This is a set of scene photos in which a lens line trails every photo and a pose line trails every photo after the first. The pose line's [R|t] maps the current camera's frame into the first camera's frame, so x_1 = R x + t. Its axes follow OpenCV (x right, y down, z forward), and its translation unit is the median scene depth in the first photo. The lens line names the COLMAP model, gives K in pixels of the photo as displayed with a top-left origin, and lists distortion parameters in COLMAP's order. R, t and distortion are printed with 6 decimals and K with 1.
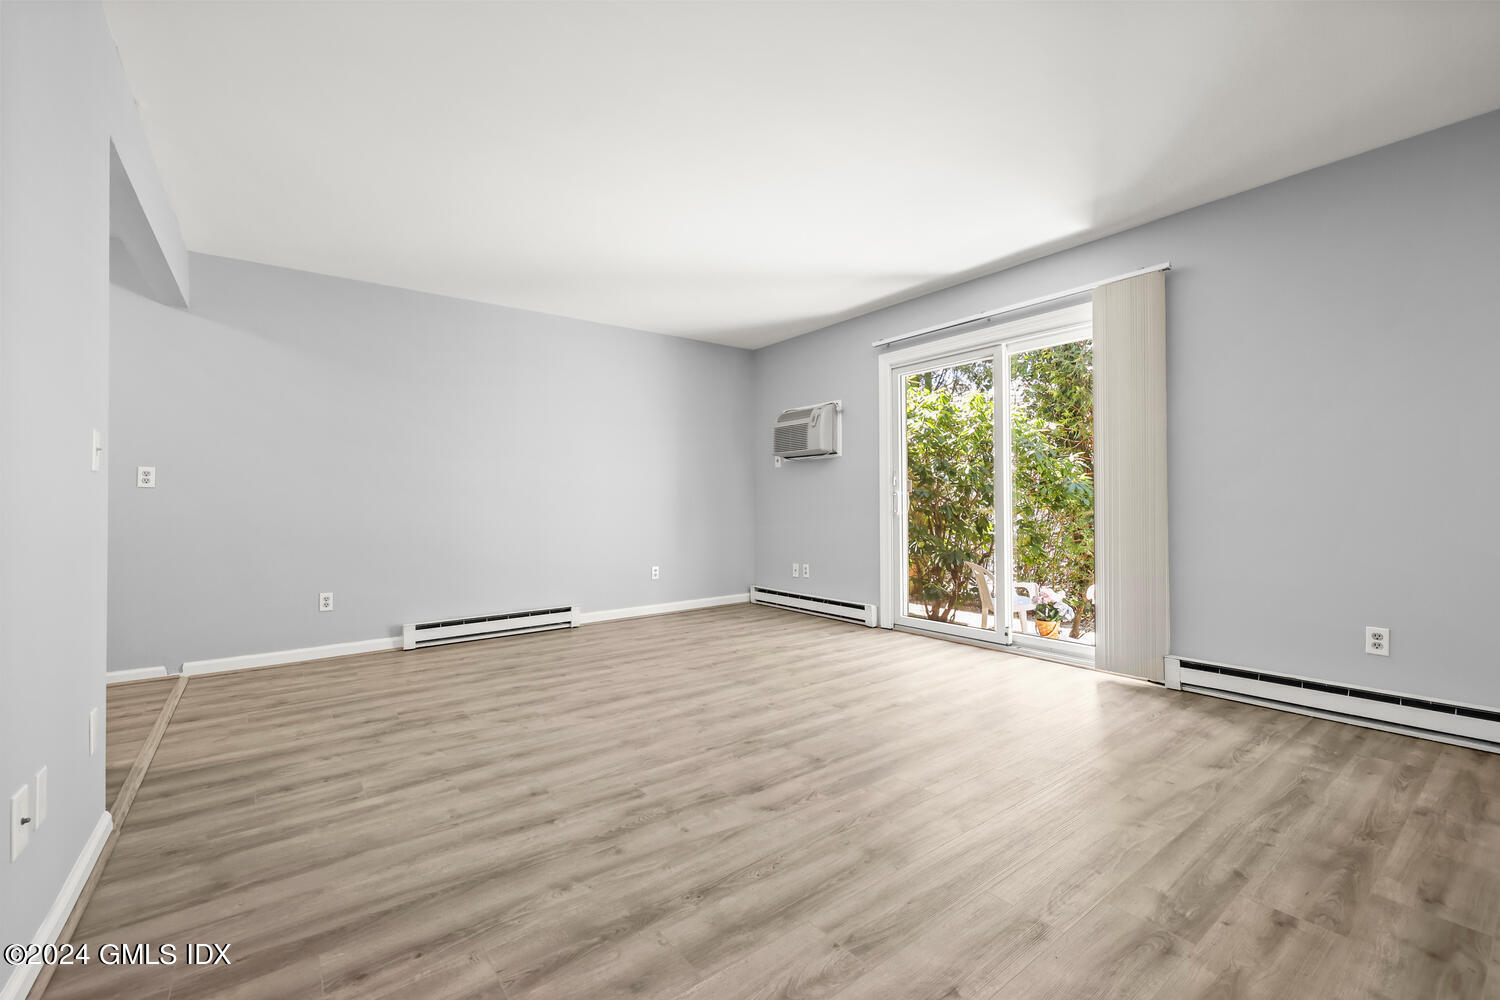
lens RADIAL K [[622.0, 0, 758.1], [0, 622.0, 498.7], [0, 0, 1]] dist [0.003590, 0.000010]
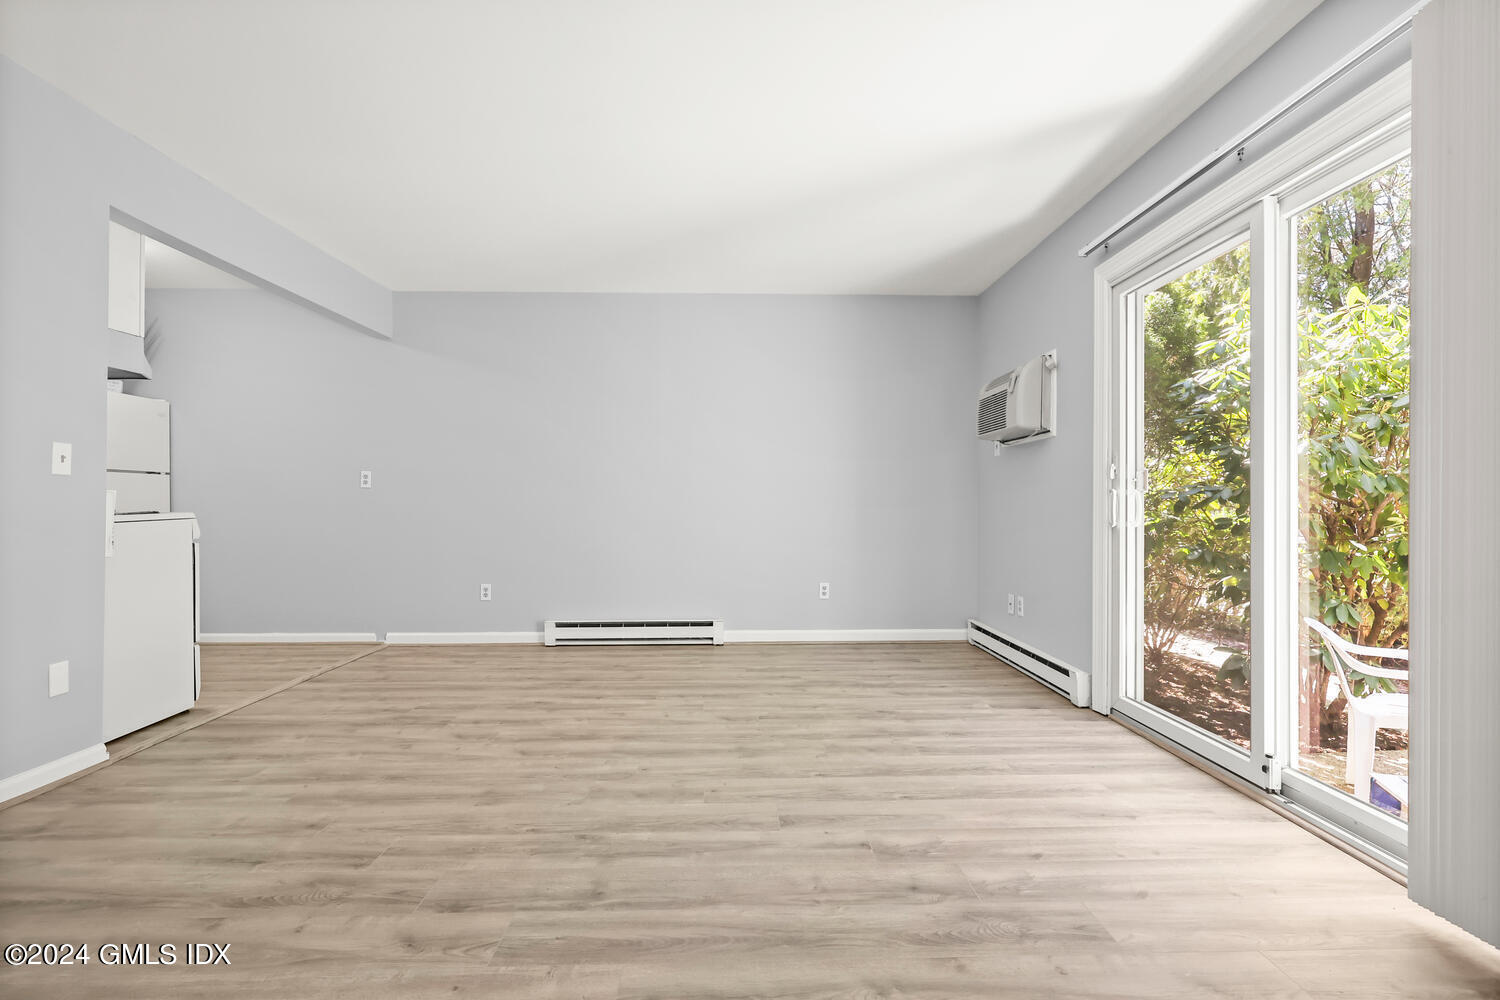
lens RADIAL K [[687.7, 0, 759.9], [0, 687.7, 501.4], [0, 0, 1]] dist [0.001275, 0.000195]
pose [[0.809568, 0.006999, -0.586984, 0.547433], [-0.004910, 0.999975, 0.005152, -0.002504], [0.587005, -0.001289, 0.809582, 0.421481]]
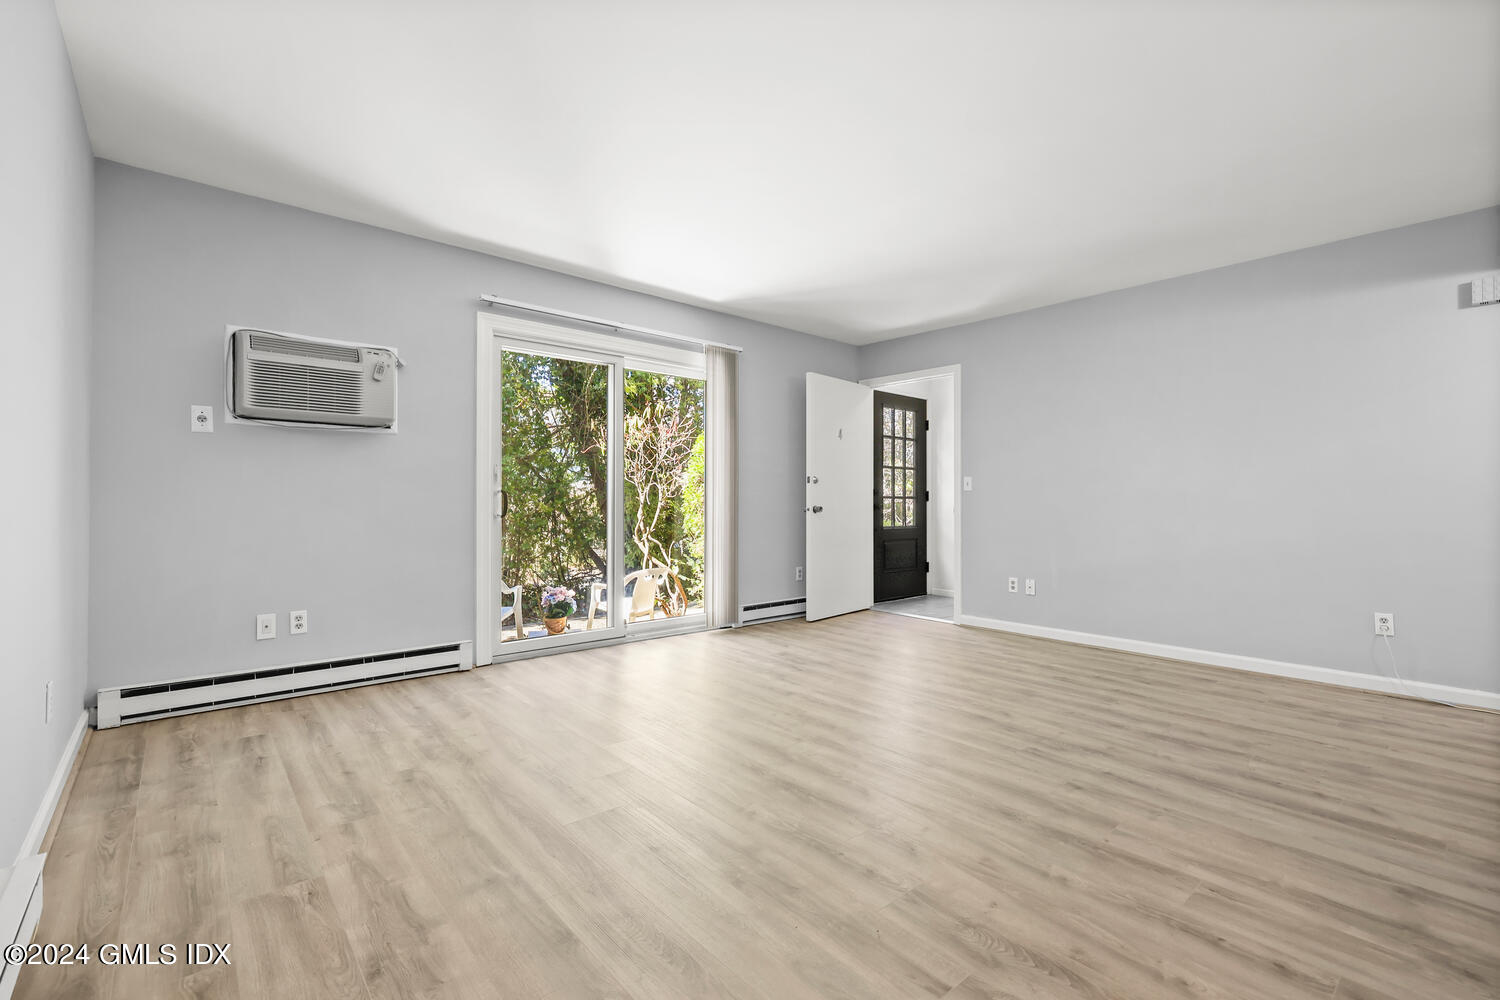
lens RADIAL K [[651.5, 0, 750.0], [0, 651.5, 500.0], [0, 0, 1]] dist [0.001285, 0.000572]
pose [[-0.050776, 0.010995, 0.998650, -1.035667], [-0.009788, 0.999886, -0.011506, 0.012483], [-0.998662, -0.010359, -0.050662, 1.173996]]
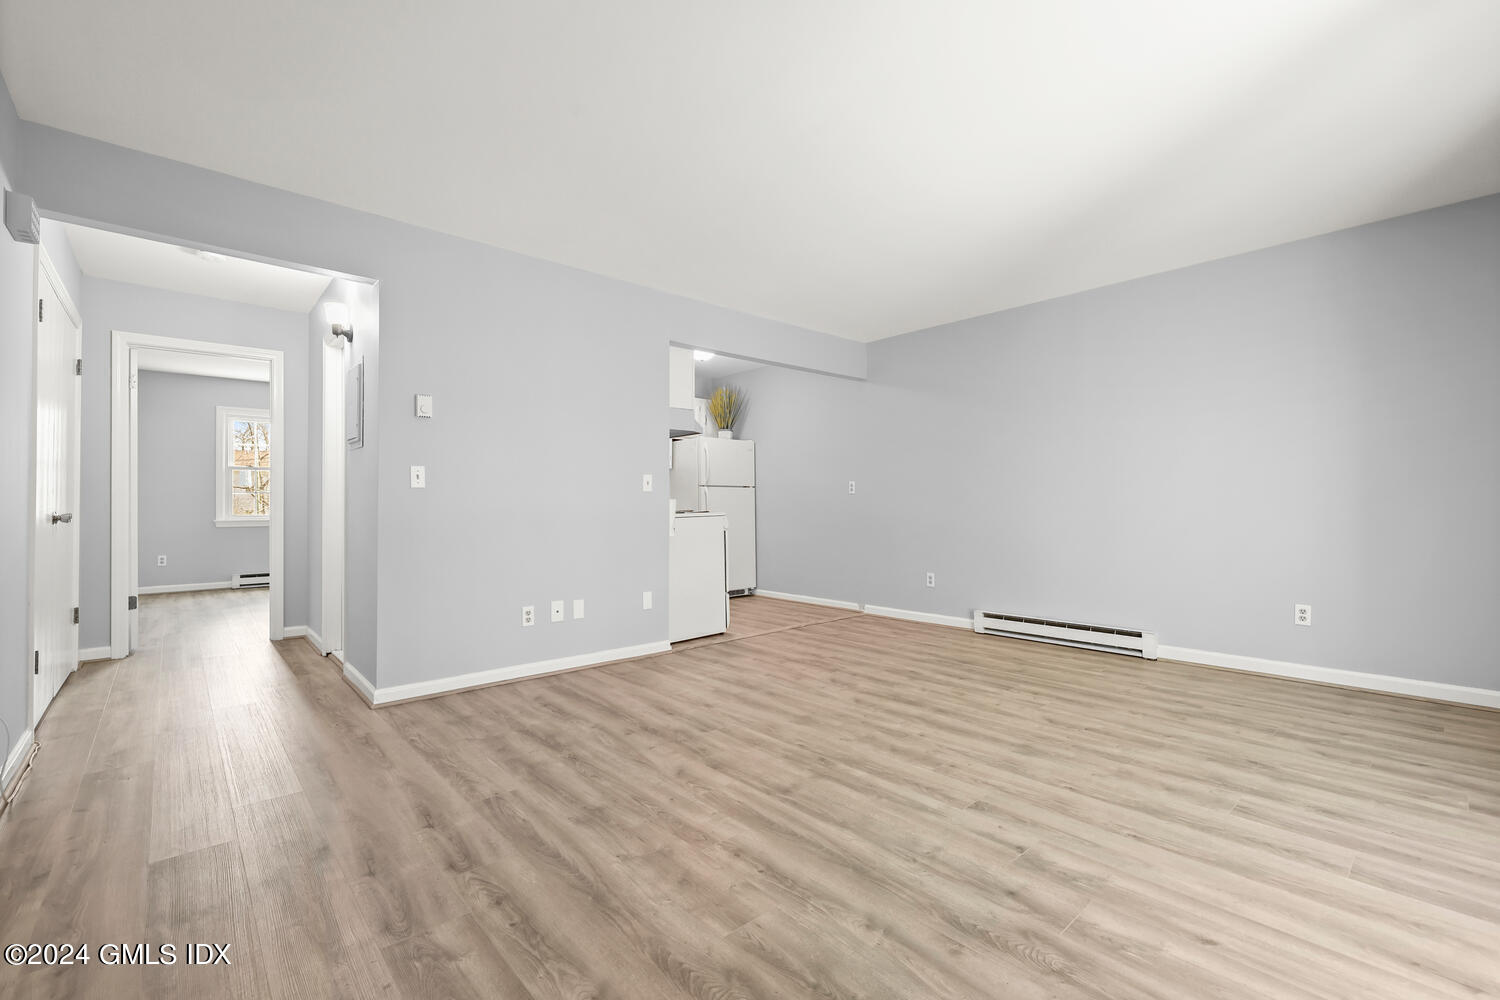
lens RADIAL K [[652.3, 0, 752.7], [0, 652.3, 507.2], [0, 0, 1]] dist [0.001453, 0.000600]
pose [[0.073941, 0.011132, -0.997200, 0.857313], [0.007974, 0.999899, 0.011754, -0.005413], [0.997231, -0.008820, 0.073845, 0.730761]]
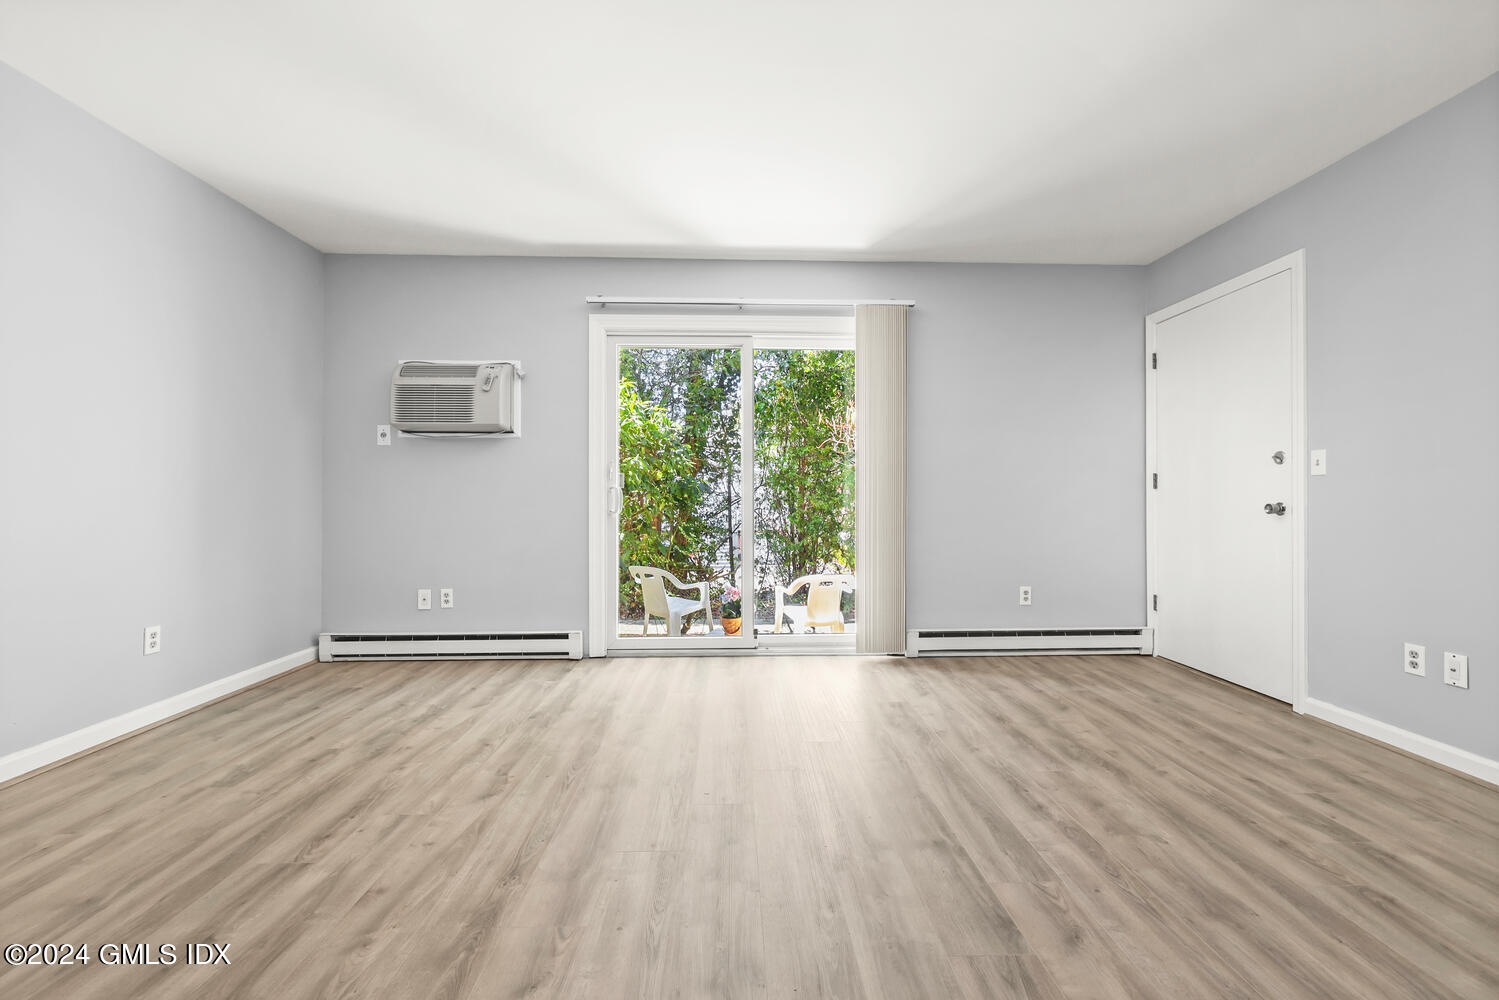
lens RADIAL K [[612.9, 0, 751.6], [0, 612.9, 500.0], [0, 0, 1]] dist [0.000626, 0.000233]
pose [[0.588295, 0.007094, 0.808615, -0.523969], [-0.009756, 0.999951, -0.001674, 0.008733], [-0.808587, -0.006904, 0.588336, 0.620638]]
